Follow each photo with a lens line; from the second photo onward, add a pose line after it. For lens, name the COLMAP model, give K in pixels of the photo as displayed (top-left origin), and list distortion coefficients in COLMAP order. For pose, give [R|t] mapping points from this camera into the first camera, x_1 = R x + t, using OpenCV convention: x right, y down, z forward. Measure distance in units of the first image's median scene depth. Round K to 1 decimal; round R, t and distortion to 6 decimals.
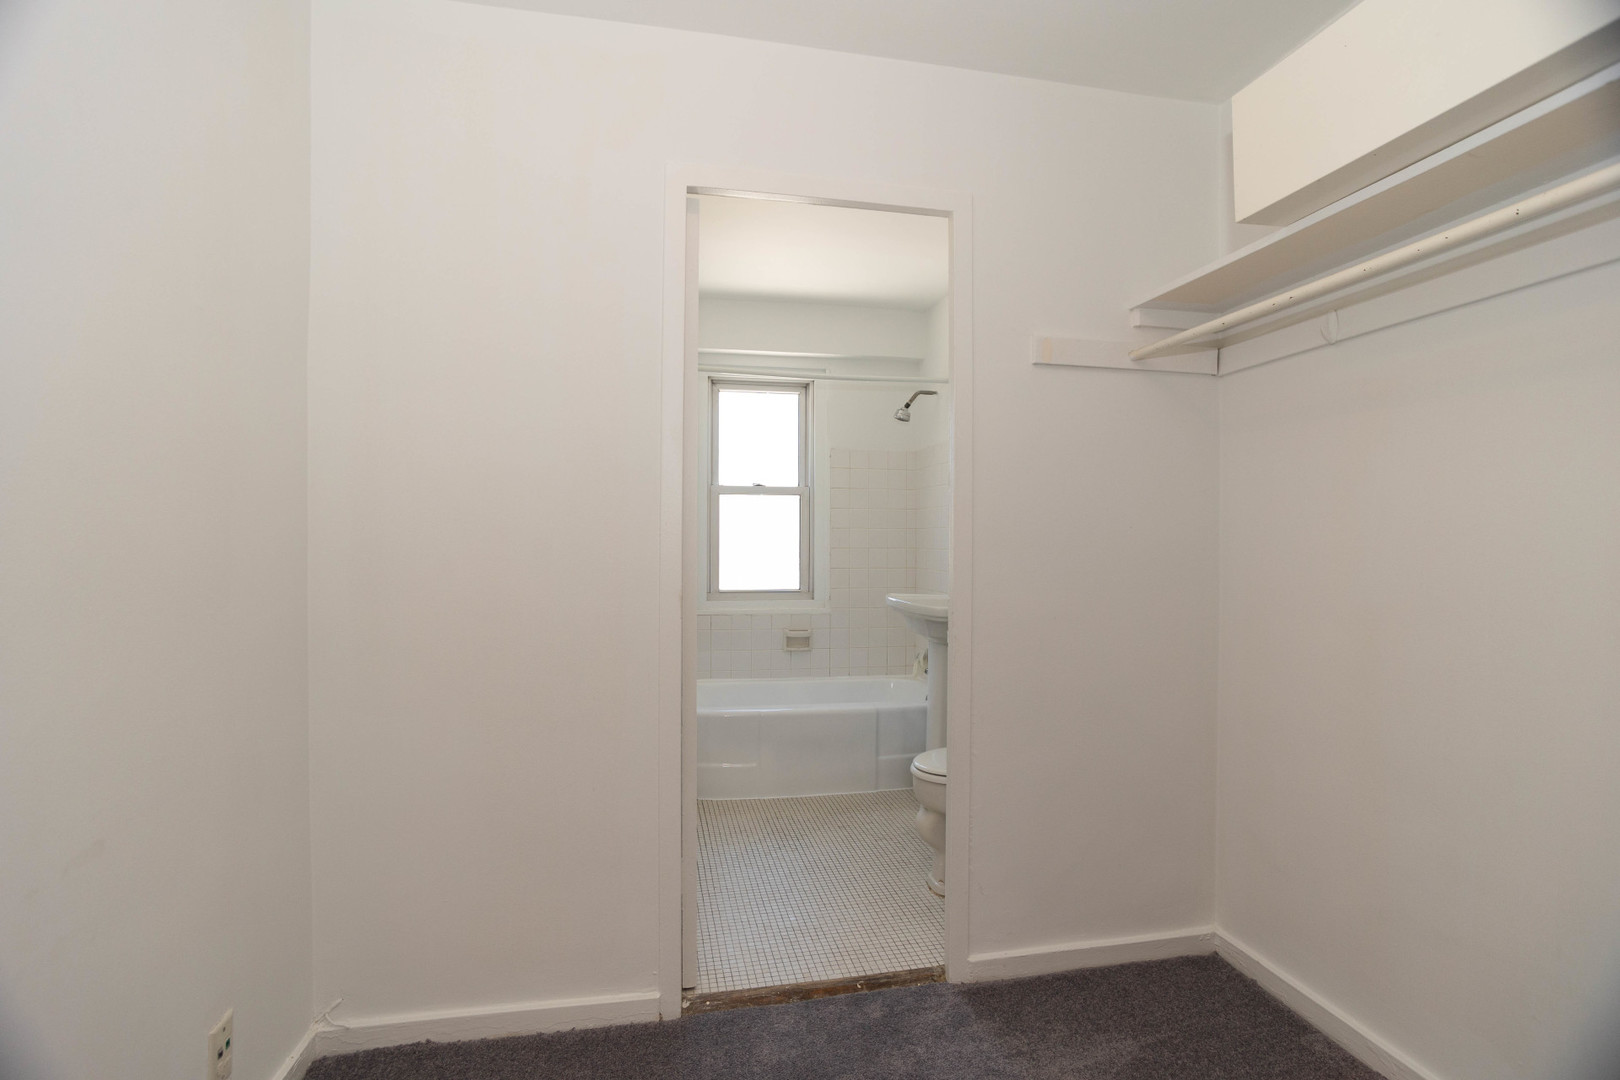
lens RADIAL K [[781.7, 0, 803.4], [0, 781.7, 536.9], [0, 0, 1]] dist [-0.075791, 0.052924]
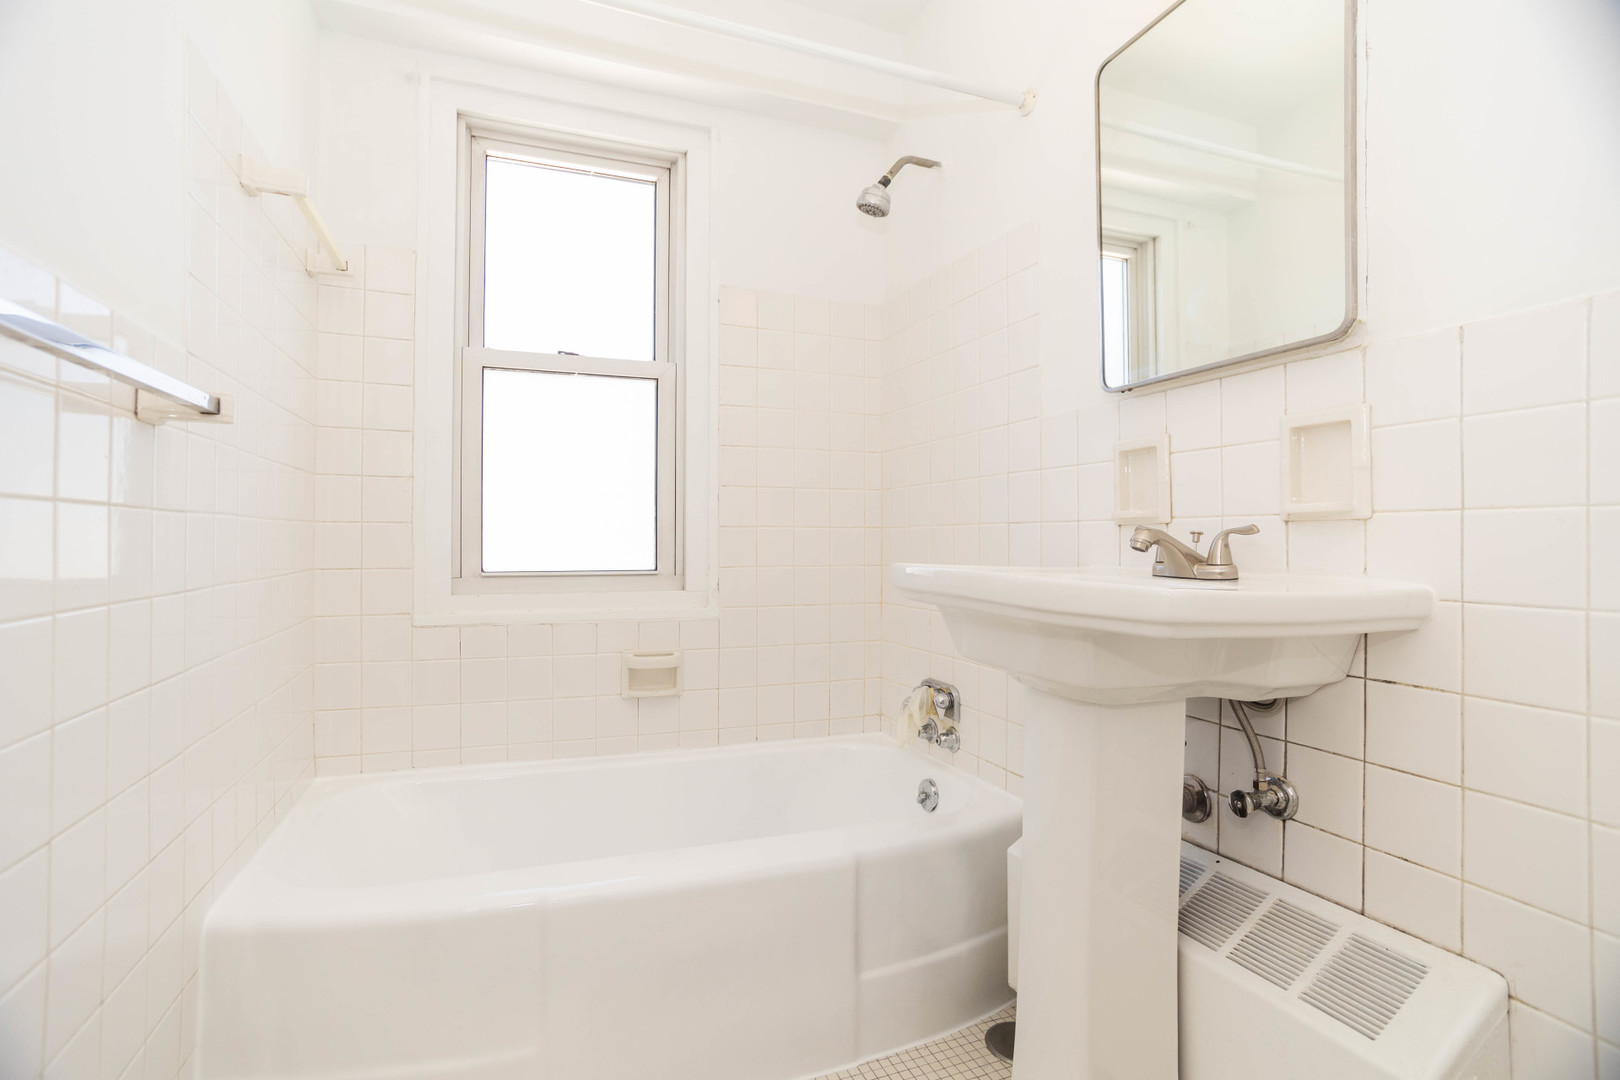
lens RADIAL K [[781.7, 0, 803.4], [0, 781.7, 536.9], [0, 0, 1]] dist [-0.075791, 0.052924]
pose [[0.982540, -0.002162, 0.186039, -0.004566], [0.002374, 0.999997, -0.000917, 0.047953], [-0.186037, 0.001342, 0.982542, 0.509911]]
